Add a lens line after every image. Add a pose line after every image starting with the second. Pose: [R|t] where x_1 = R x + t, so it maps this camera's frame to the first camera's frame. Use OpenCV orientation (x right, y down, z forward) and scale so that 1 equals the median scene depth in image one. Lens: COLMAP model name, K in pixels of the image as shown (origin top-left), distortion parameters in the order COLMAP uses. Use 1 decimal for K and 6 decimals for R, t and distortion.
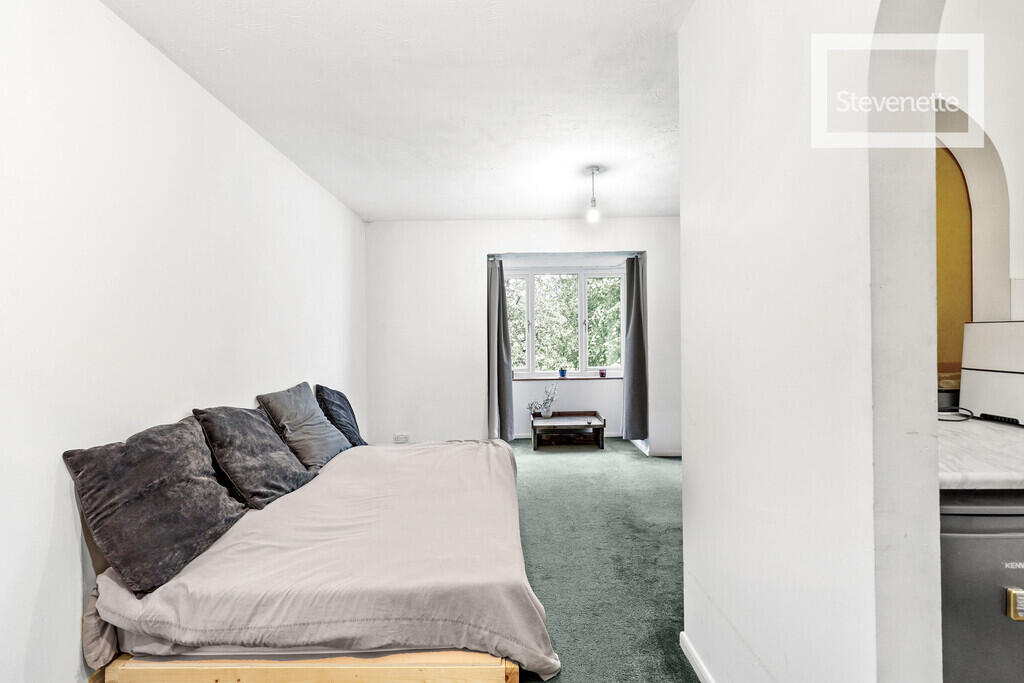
lens RADIAL K [[407.2, 0, 512.0], [0, 407.2, 341.5], [0, 0, 1]] dist [-0.001243, -0.000164]
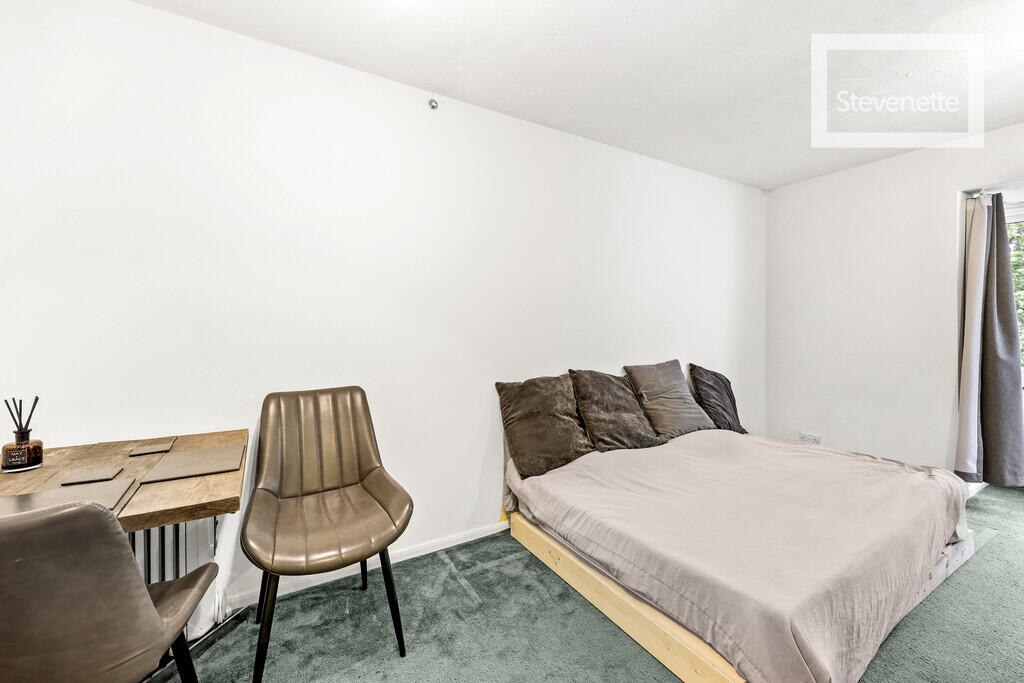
lens RADIAL K [[417.0, 0, 513.2], [0, 417.0, 334.4], [0, 0, 1]] dist [0.000473, 0.000127]
pose [[0.517523, 0.025068, -0.855302, 0.346769], [-0.006316, 0.999655, 0.025477, 0.010161], [0.855646, -0.007783, 0.517503, 0.086184]]
